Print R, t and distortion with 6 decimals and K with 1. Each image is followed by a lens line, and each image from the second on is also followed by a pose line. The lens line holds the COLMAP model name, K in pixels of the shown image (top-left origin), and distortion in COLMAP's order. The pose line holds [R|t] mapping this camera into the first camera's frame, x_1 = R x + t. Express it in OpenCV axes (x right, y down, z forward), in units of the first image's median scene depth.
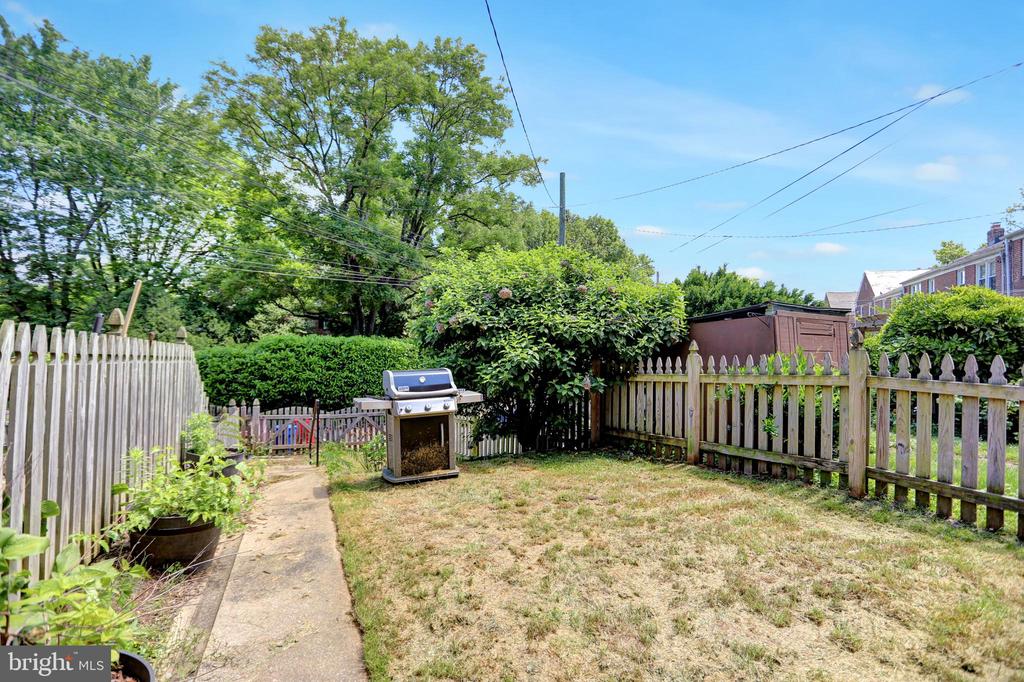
lens RADIAL K [[495.6, 0, 515.0], [0, 495.6, 344.2], [0, 0, 1]] dist [-0.051863, 0.011272]
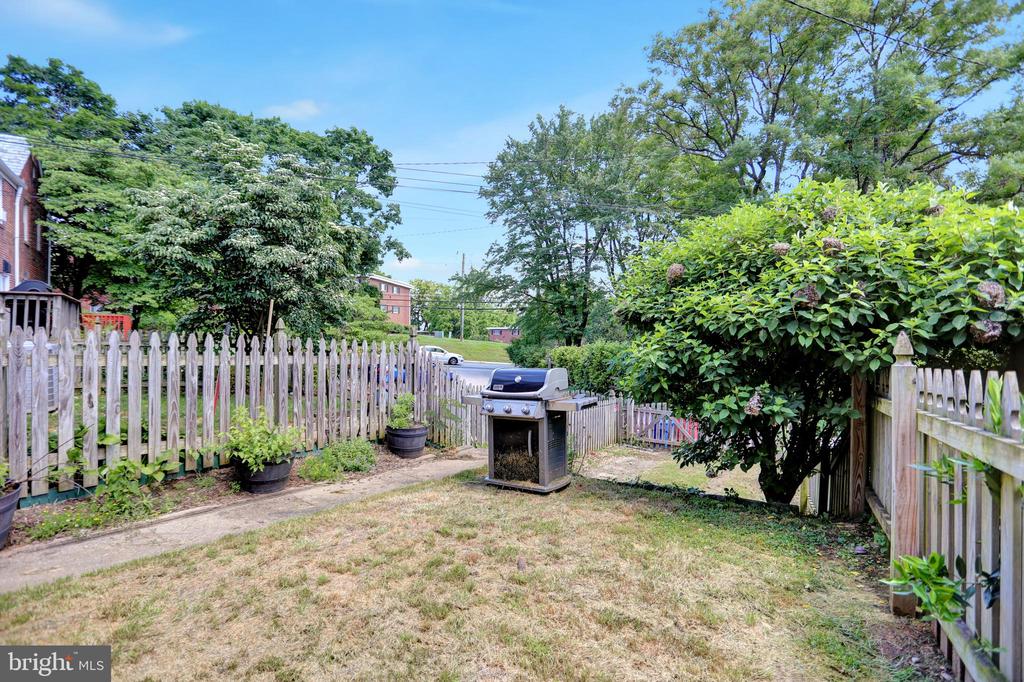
lens RADIAL K [[495.6, 0, 513.6], [0, 495.6, 335.7], [0, 0, 1]] dist [-0.051863, 0.011272]
pose [[0.523287, -0.006685, -0.852130, 0.589739], [-0.000624, 0.999966, -0.008228, -0.001192], [0.852156, 0.004838, 0.523265, 0.507988]]
